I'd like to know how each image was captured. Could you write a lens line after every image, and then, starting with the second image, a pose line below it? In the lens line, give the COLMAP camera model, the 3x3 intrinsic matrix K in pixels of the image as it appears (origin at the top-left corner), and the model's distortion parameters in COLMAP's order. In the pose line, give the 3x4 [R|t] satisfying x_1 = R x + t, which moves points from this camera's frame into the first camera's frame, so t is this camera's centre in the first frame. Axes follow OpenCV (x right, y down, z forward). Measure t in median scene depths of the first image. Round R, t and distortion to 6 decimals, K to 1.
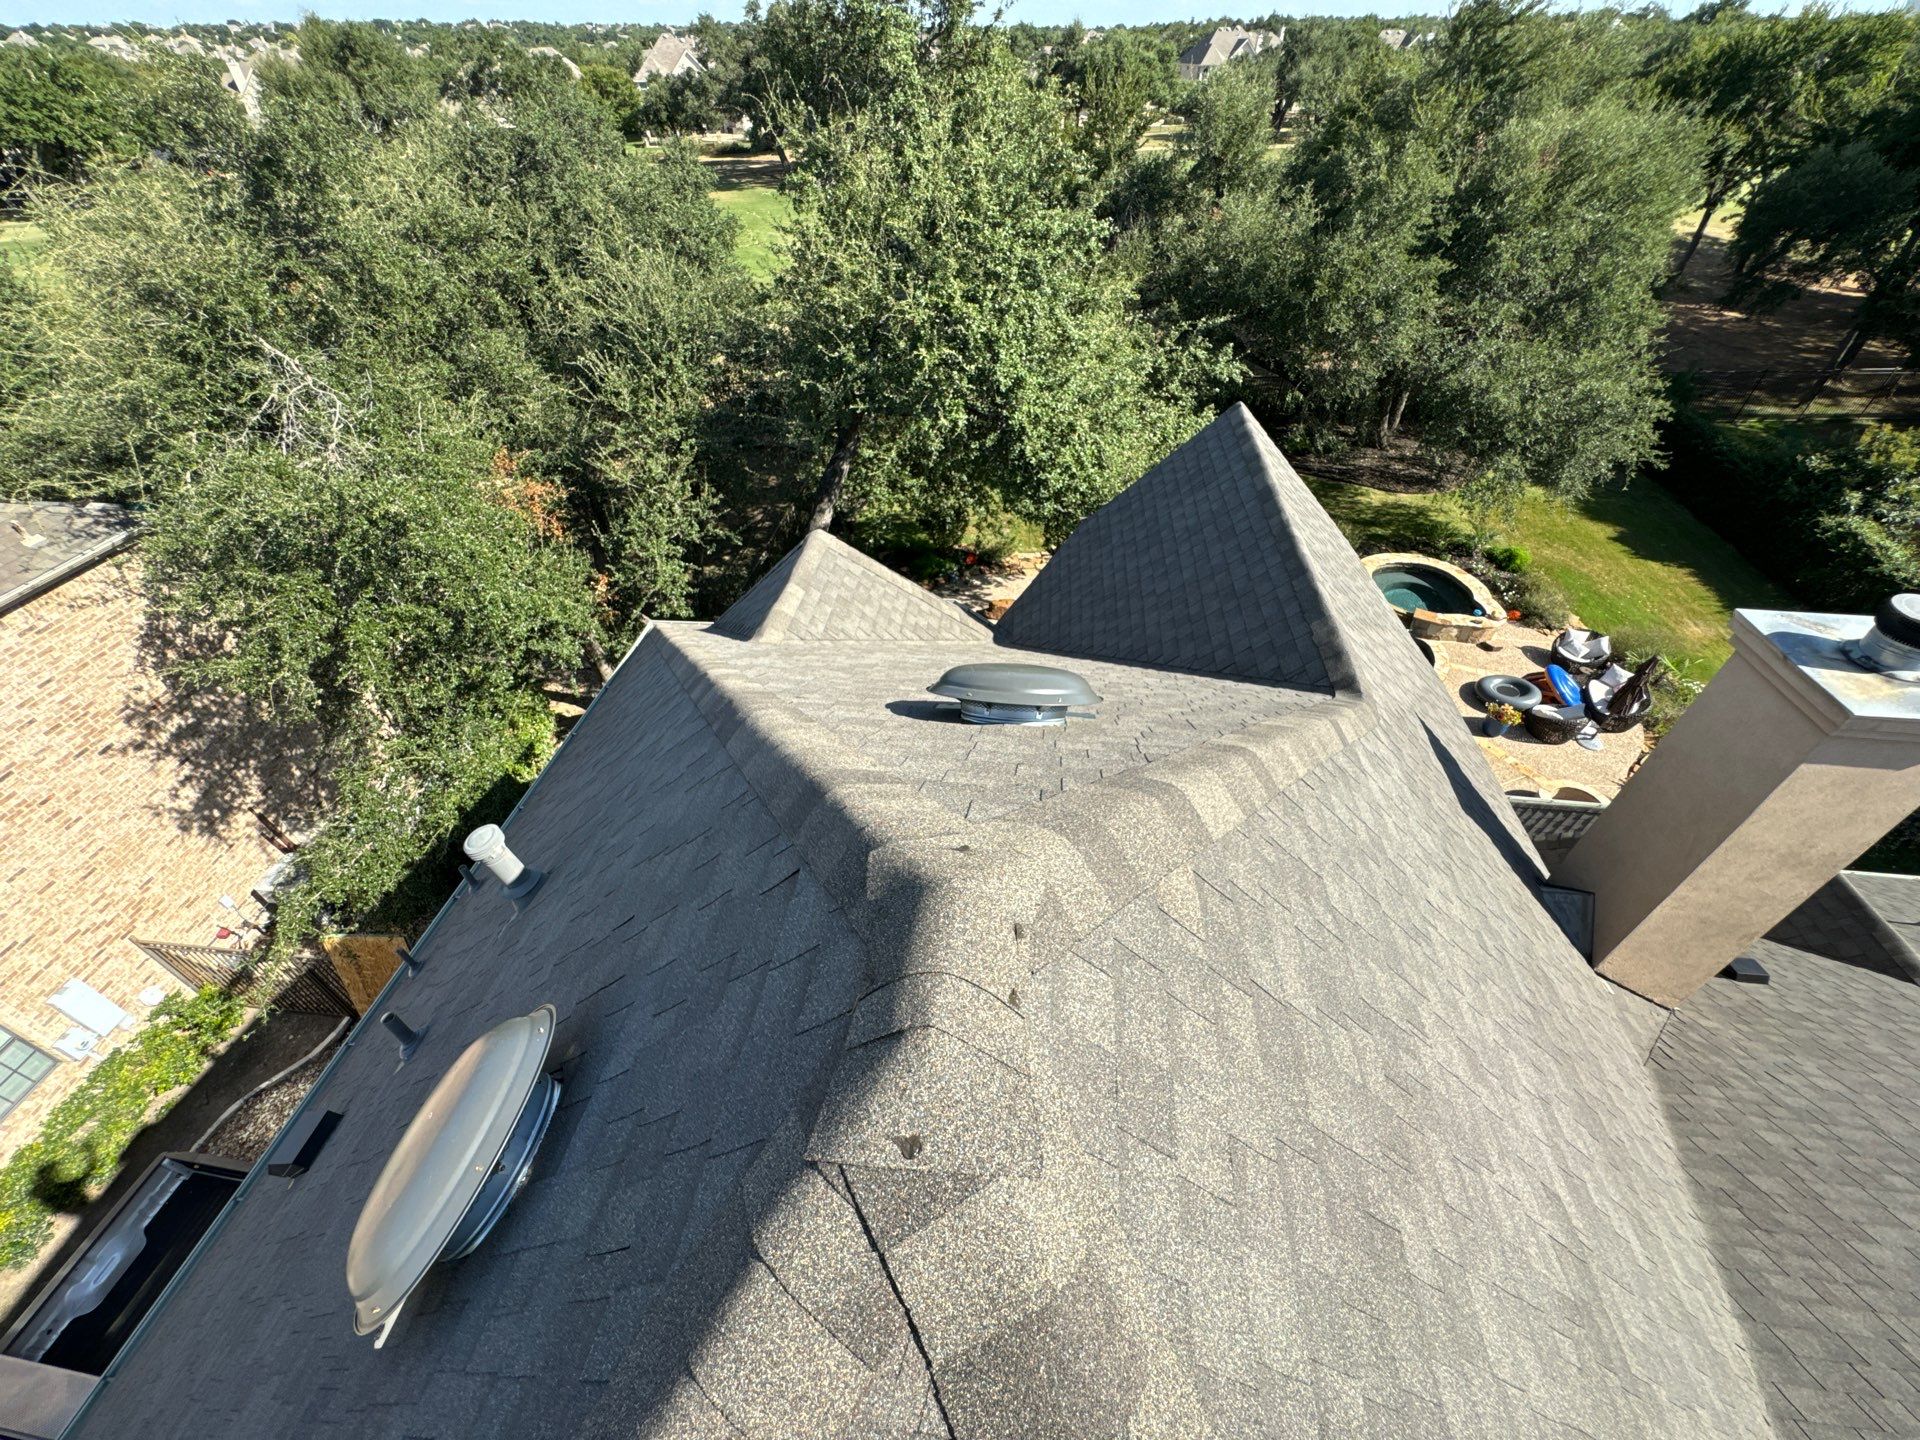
lens RADIAL K [[774.2, 0, 957.1], [0, 774.2, 719.0], [0, 0, 1]] dist [-0.003462, 0.000922]
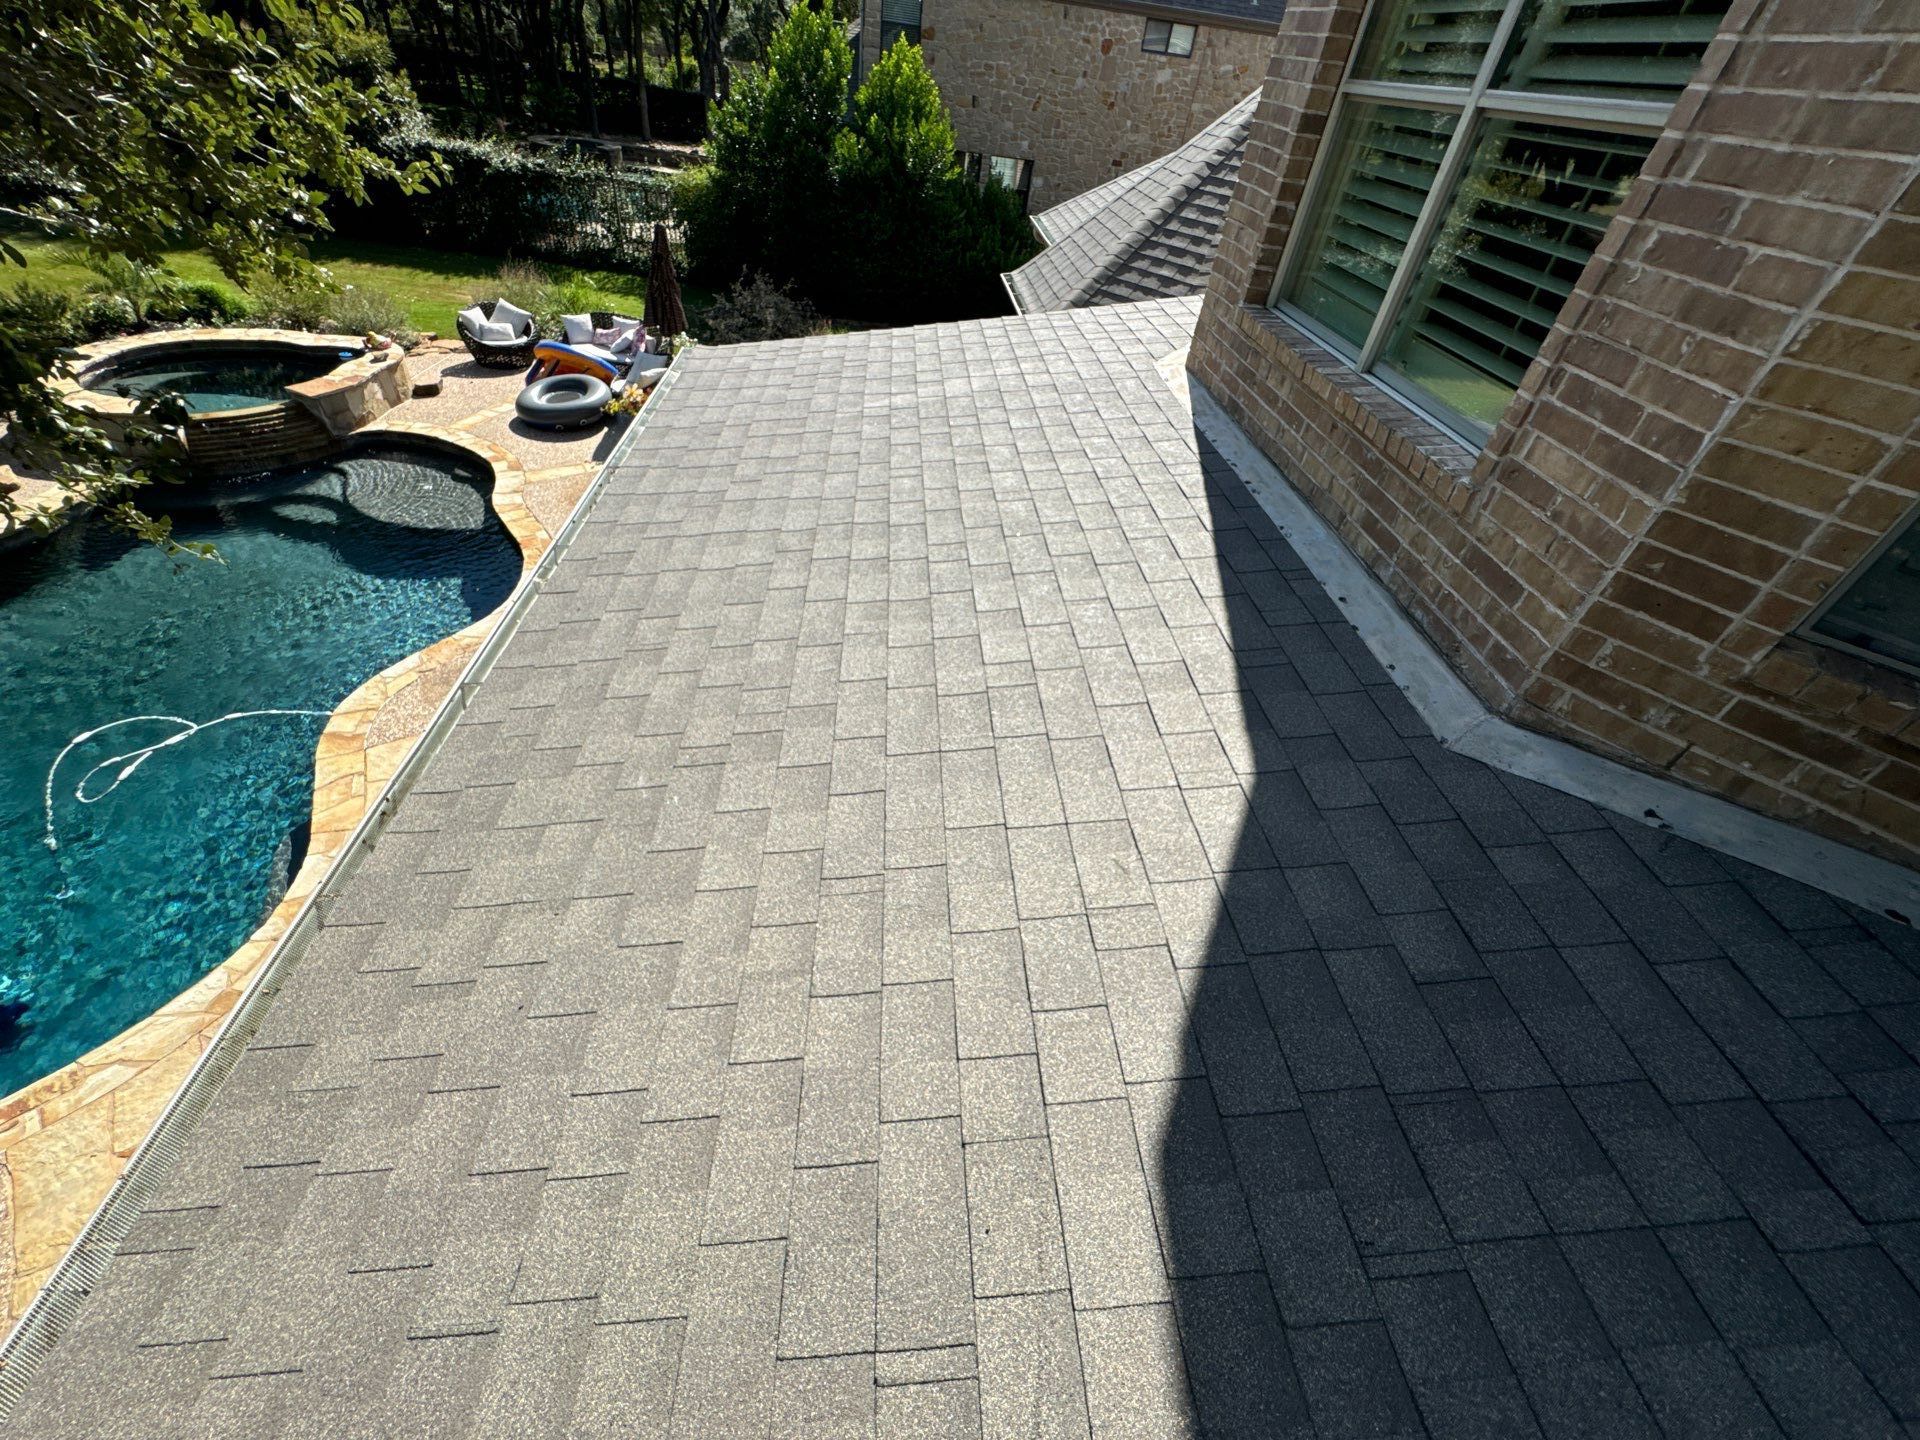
lens RADIAL K [[774.2, 0, 957.1], [0, 774.2, 719.0], [0, 0, 1]] dist [-0.003462, 0.000922]
pose [[-0.173140, -0.655253, 0.735300, 0.021227], [0.564537, 0.545732, 0.619253, -0.088676], [-0.807044, 0.522322, 0.275427, 0.612592]]
